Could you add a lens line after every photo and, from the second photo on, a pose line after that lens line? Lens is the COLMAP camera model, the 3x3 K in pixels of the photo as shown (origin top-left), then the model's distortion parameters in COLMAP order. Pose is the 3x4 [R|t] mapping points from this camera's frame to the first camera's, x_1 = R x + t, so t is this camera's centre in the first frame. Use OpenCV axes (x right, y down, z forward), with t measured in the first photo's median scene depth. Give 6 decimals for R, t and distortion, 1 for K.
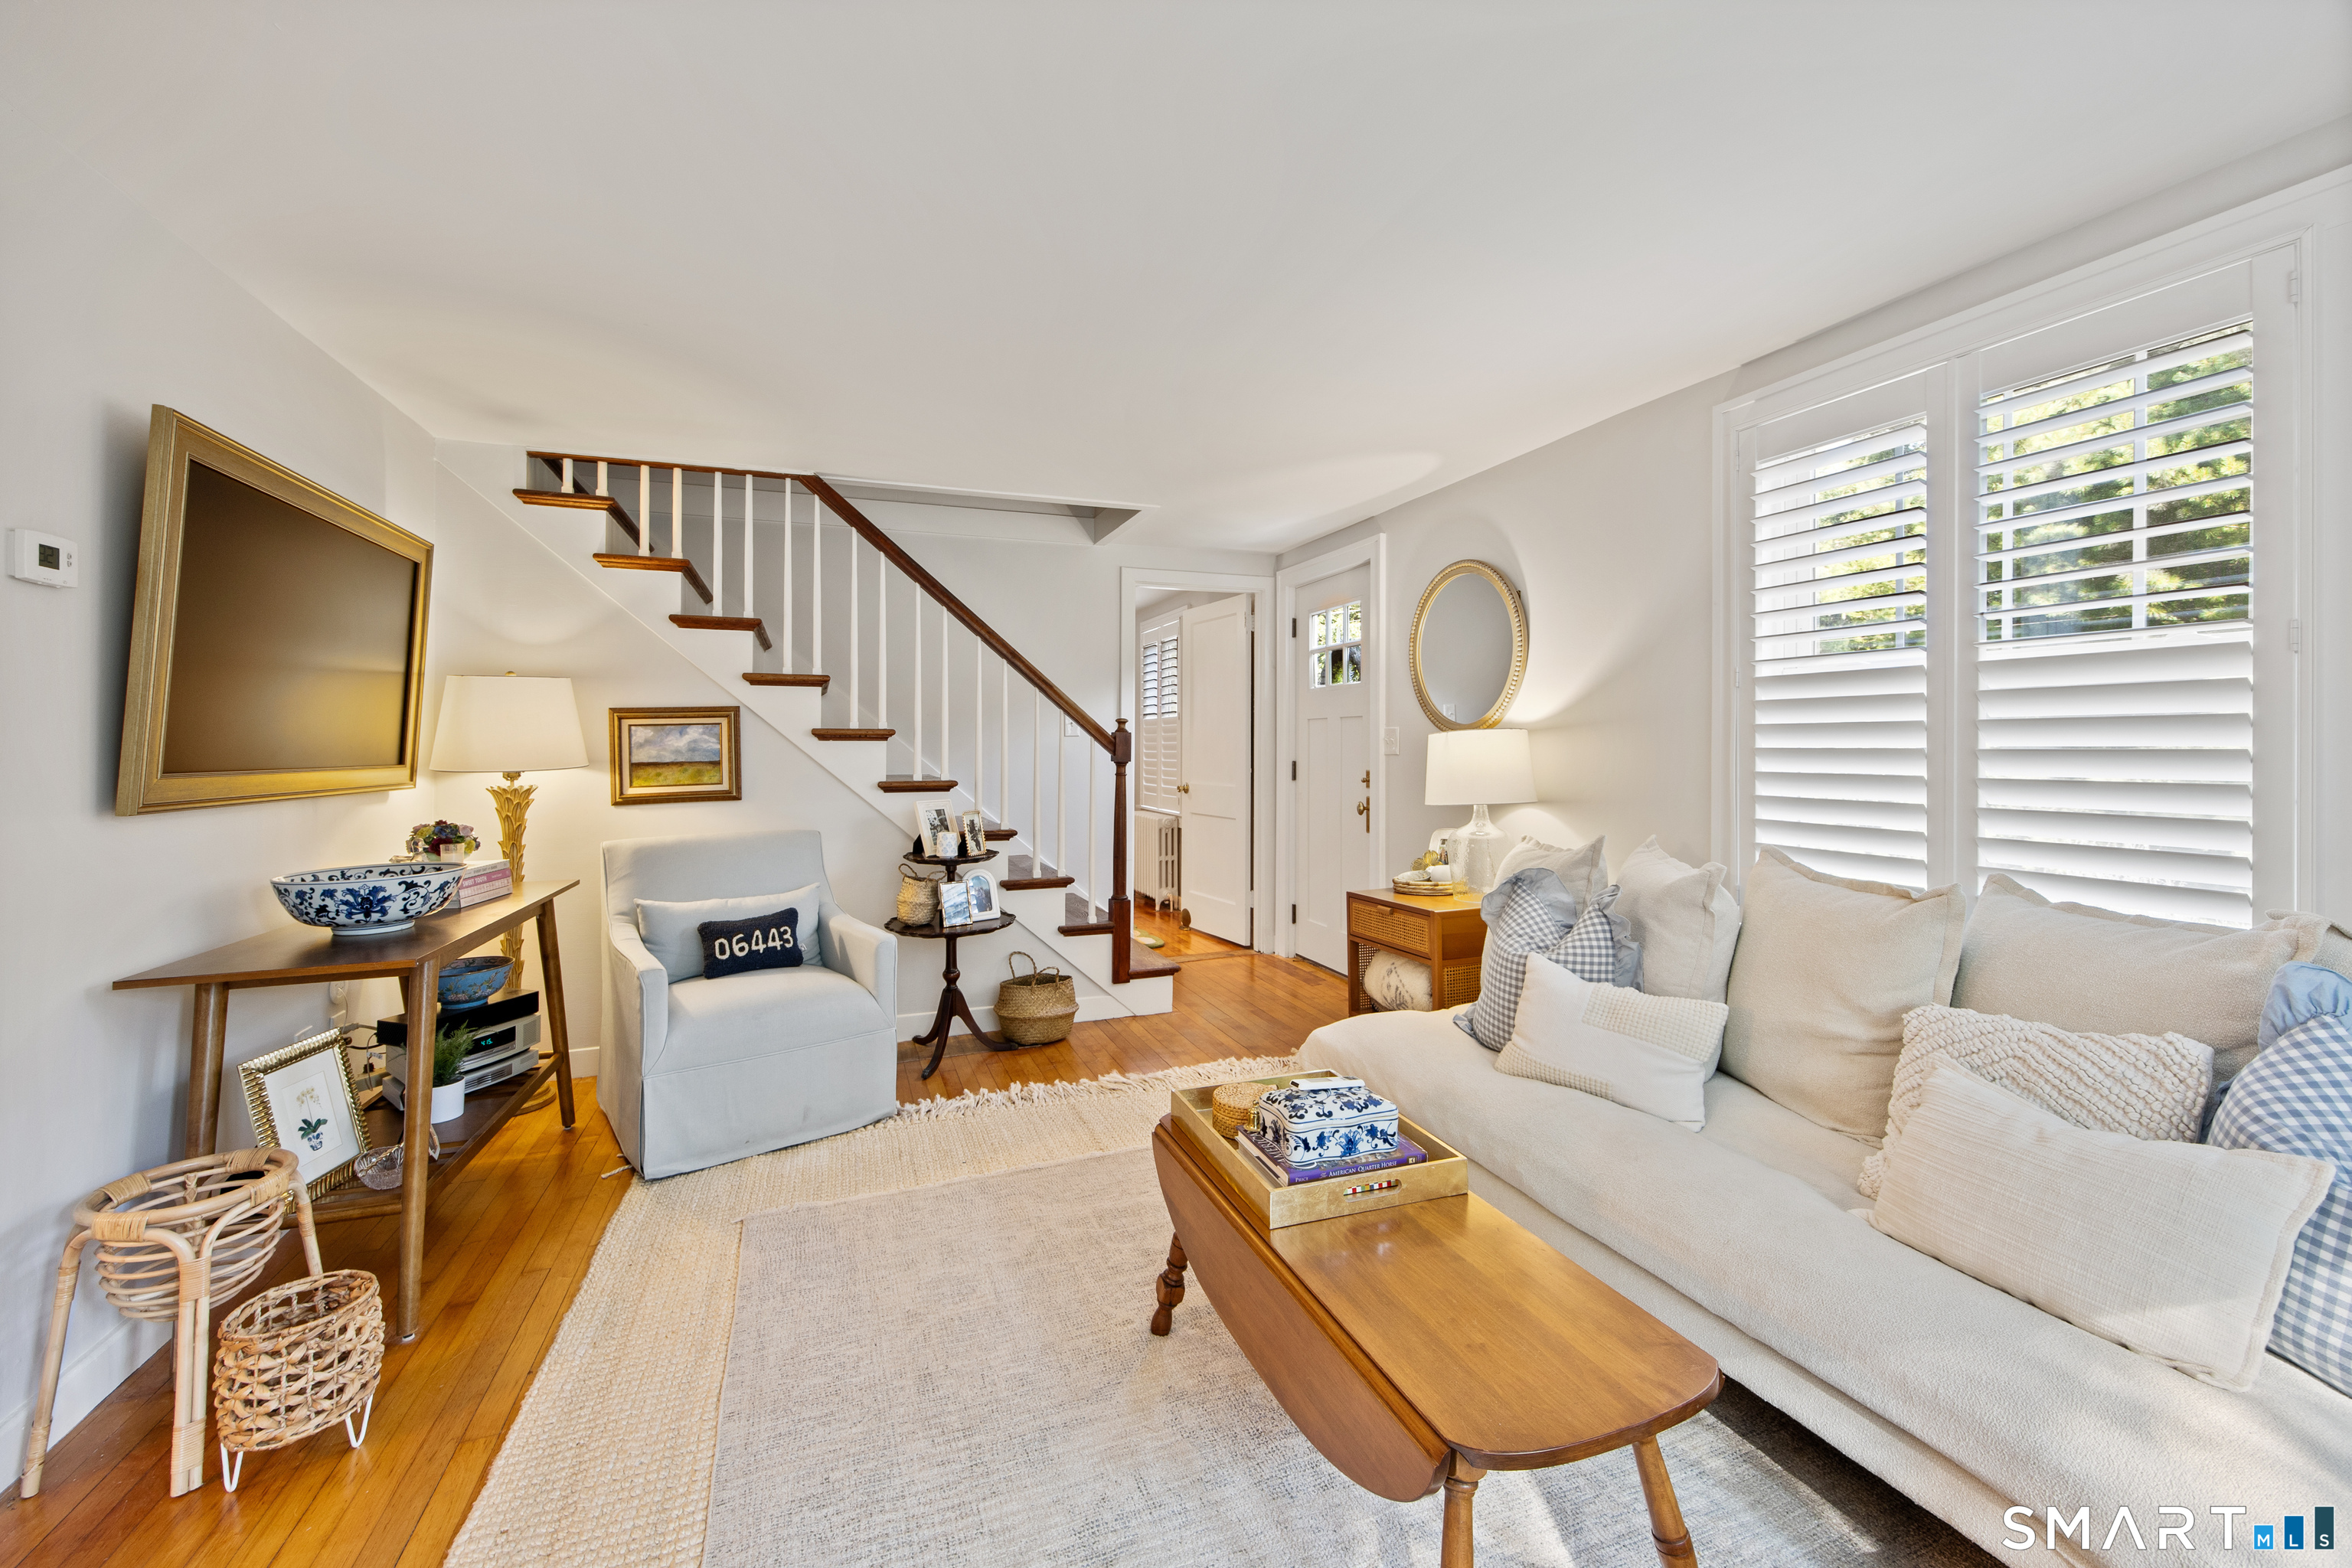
lens RADIAL K [[931.6, 0, 1156.6], [0, 931.6, 744.5], [0, 0, 1]] dist [-0.000093, 0.000251]
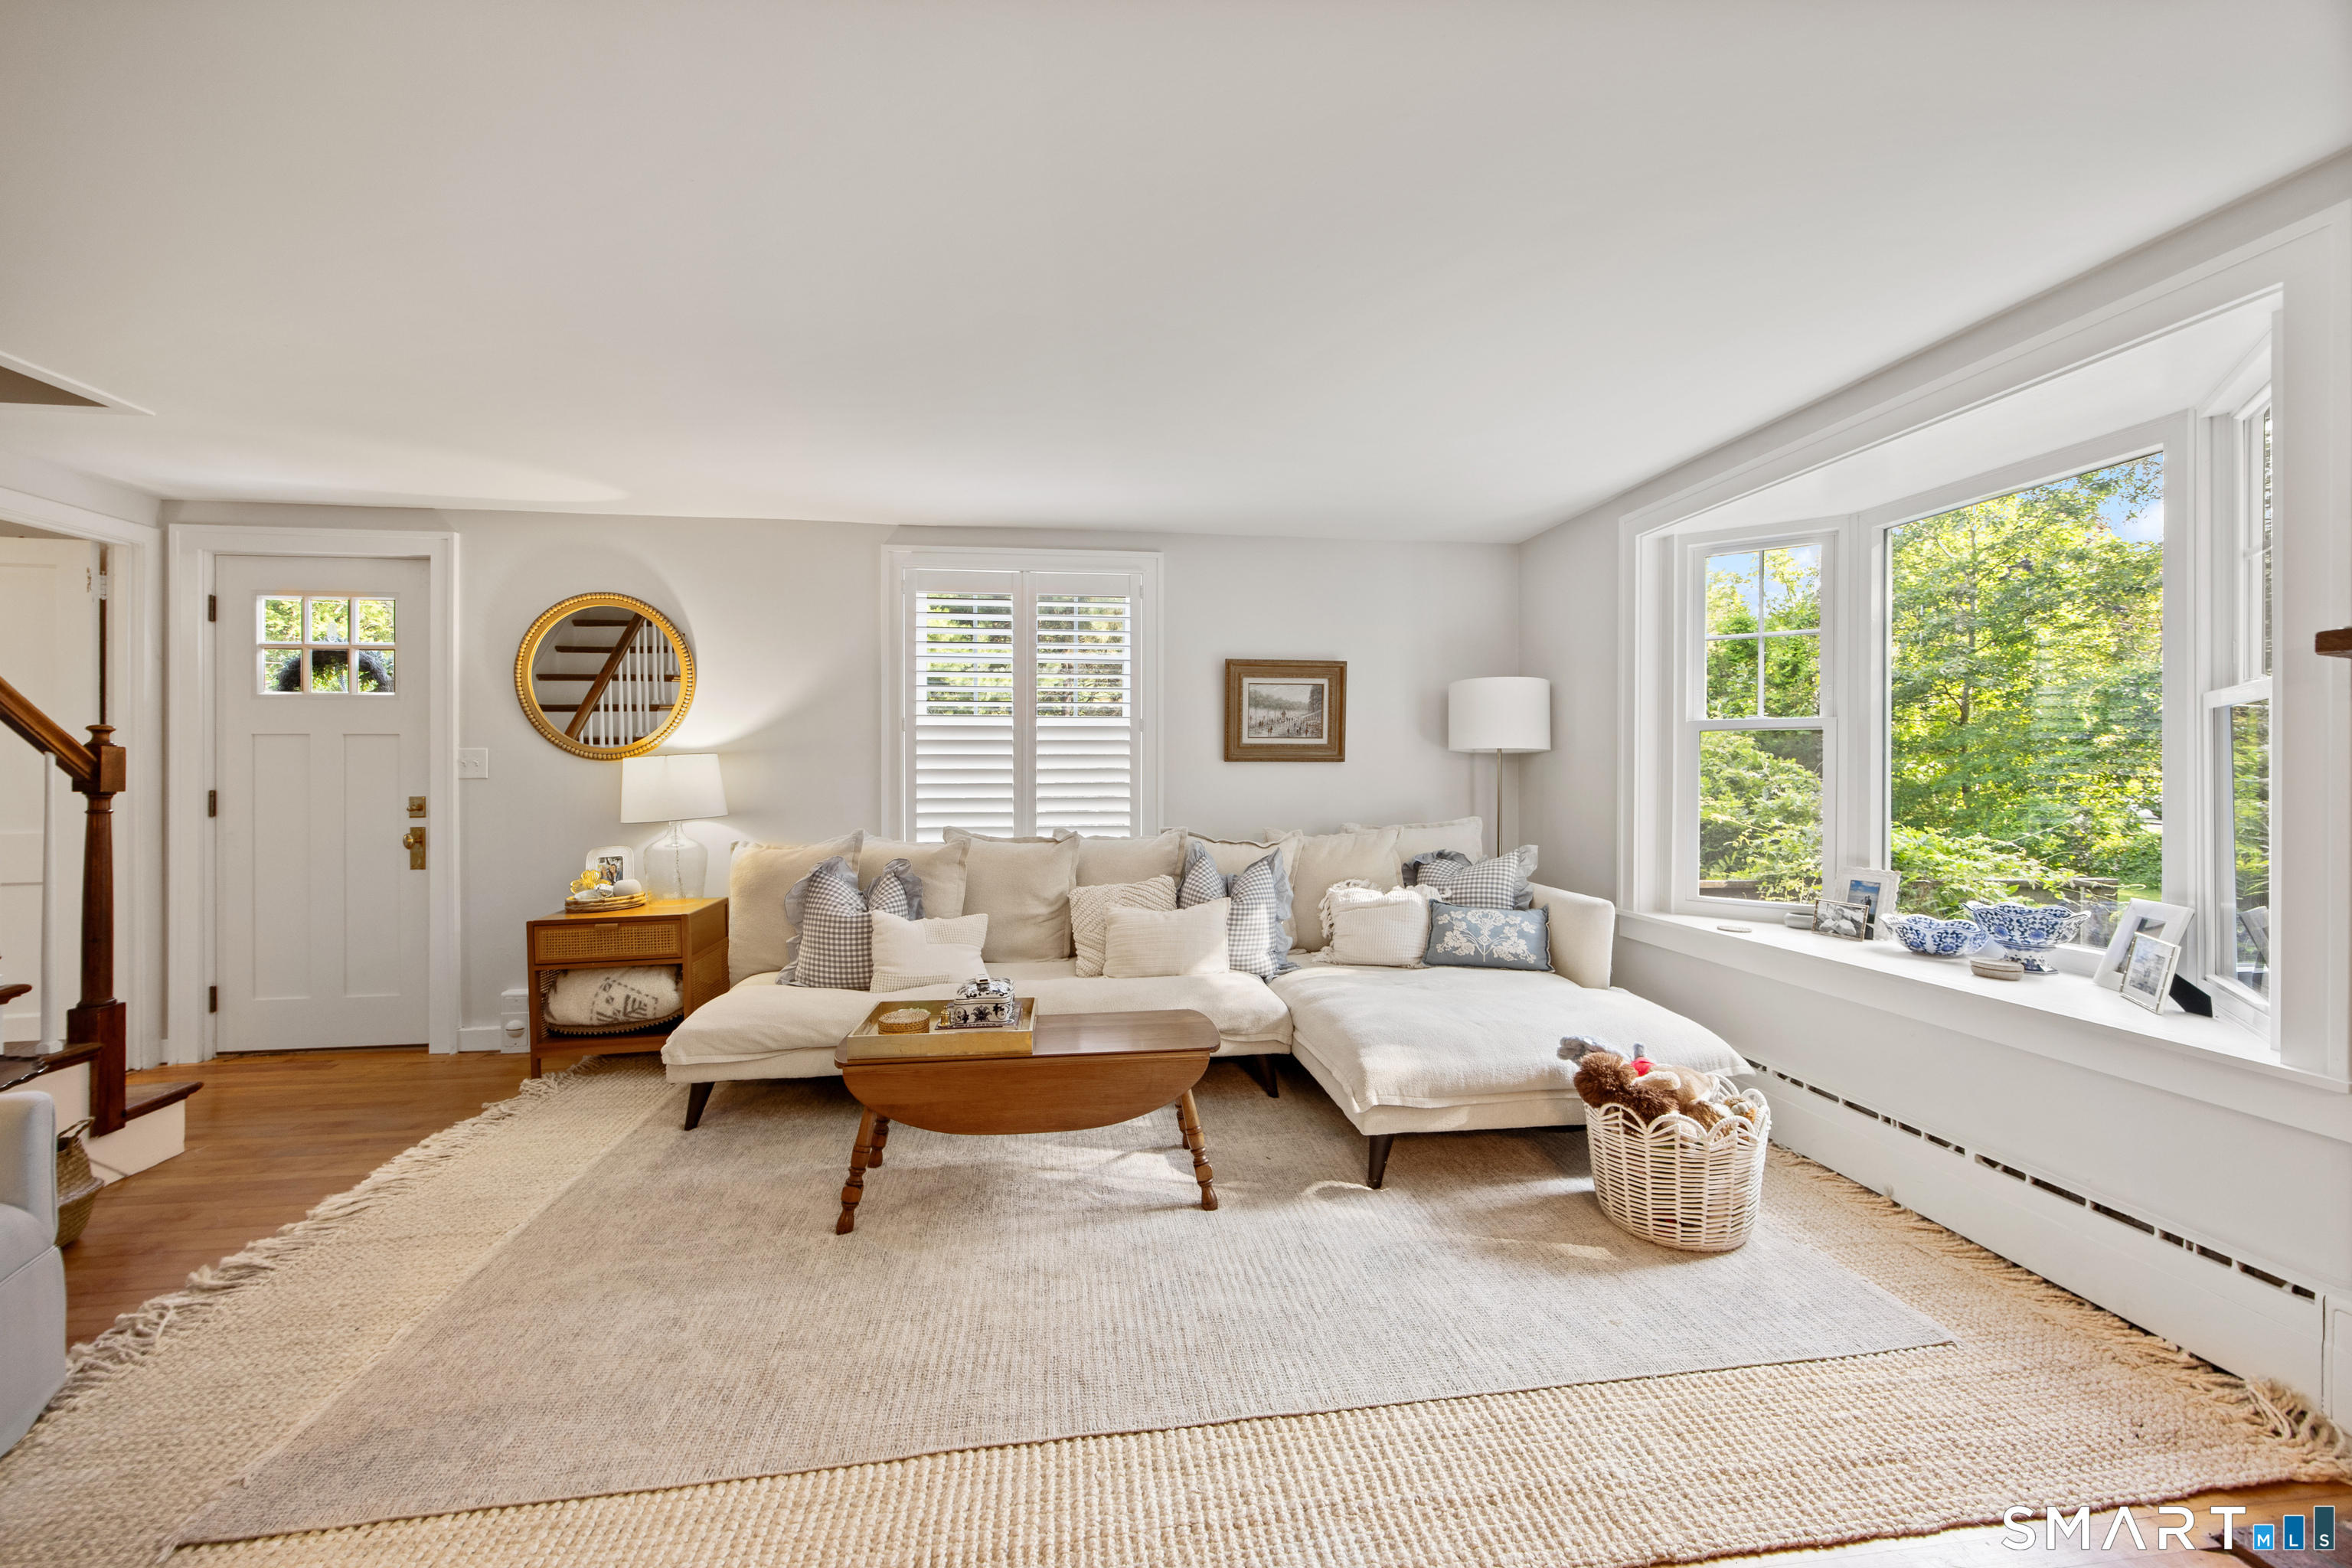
lens RADIAL K [[931.6, 0, 1167.6], [0, 931.6, 775.3], [0, 0, 1]] dist [-0.000093, 0.000251]
pose [[0.218112, -0.004355, 0.975914, -0.510343], [0.001888, 0.999990, 0.004040, 0.005740], [-0.975922, 0.000961, 0.218118, 0.137717]]
